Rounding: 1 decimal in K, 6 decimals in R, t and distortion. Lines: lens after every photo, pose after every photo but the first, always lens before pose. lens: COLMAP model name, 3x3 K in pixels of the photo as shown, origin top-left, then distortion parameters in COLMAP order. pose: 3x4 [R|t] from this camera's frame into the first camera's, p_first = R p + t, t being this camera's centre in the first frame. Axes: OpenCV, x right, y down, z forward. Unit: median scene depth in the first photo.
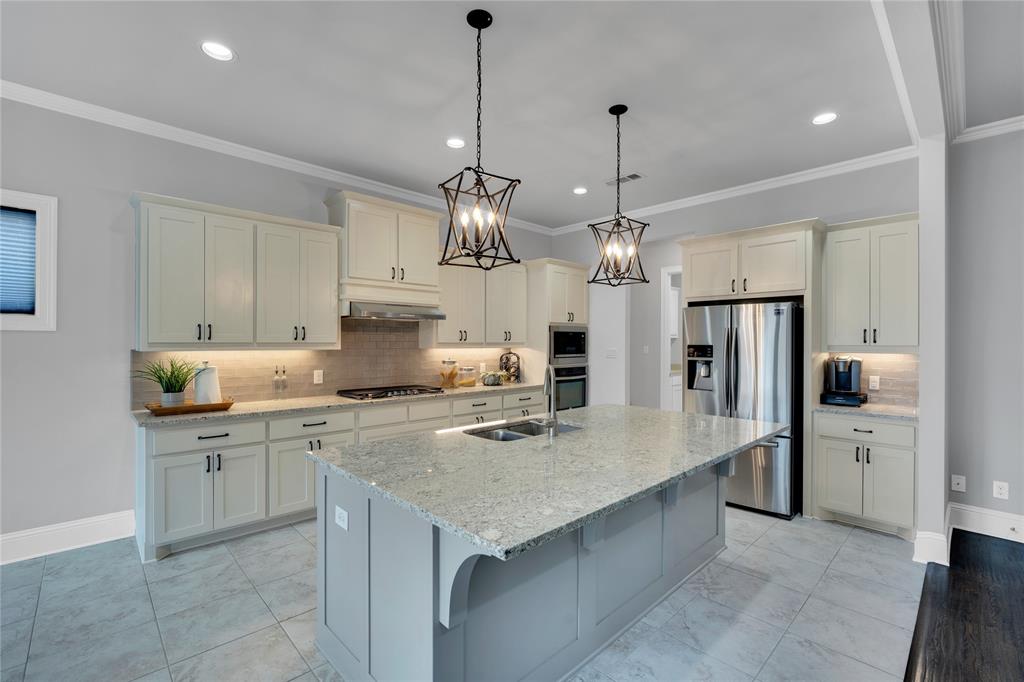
lens RADIAL K [[445.4, 0, 515.5], [0, 445.4, 344.5], [0, 0, 1]] dist [-0.000911, -0.000103]
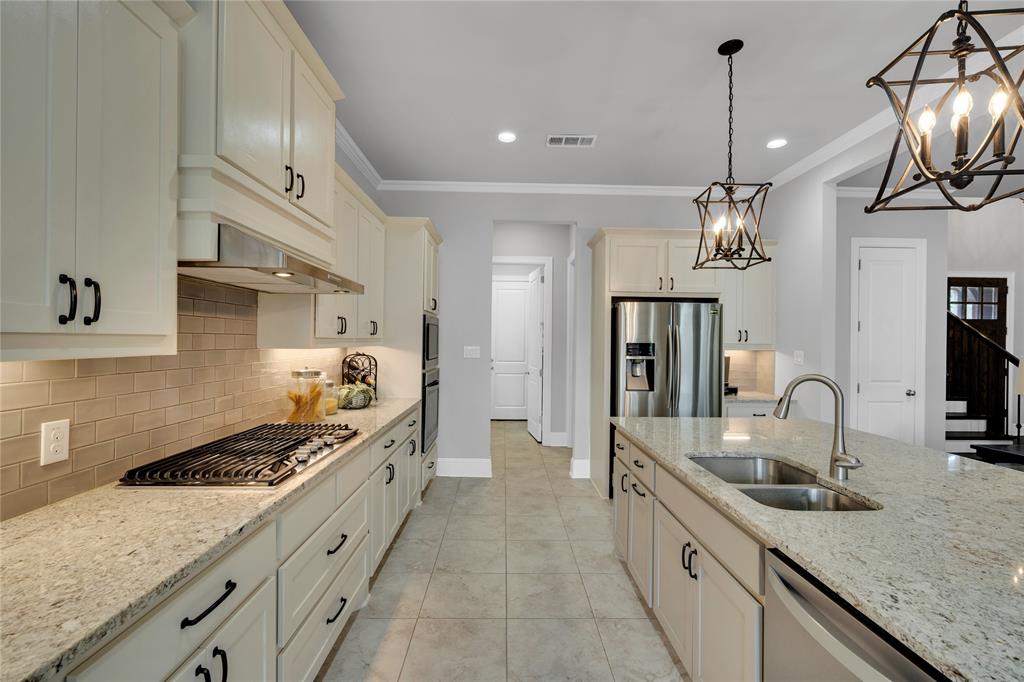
lens RADIAL K [[450.9, 0, 511.0], [0, 450.9, 339.1], [0, 0, 1]] dist [-0.018101, 0.006938]
pose [[0.682245, 0.007716, 0.731083, -0.458104], [-0.005709, 0.999970, -0.005227, -0.000774], [-0.731101, -0.000608, 0.682269, 0.546399]]
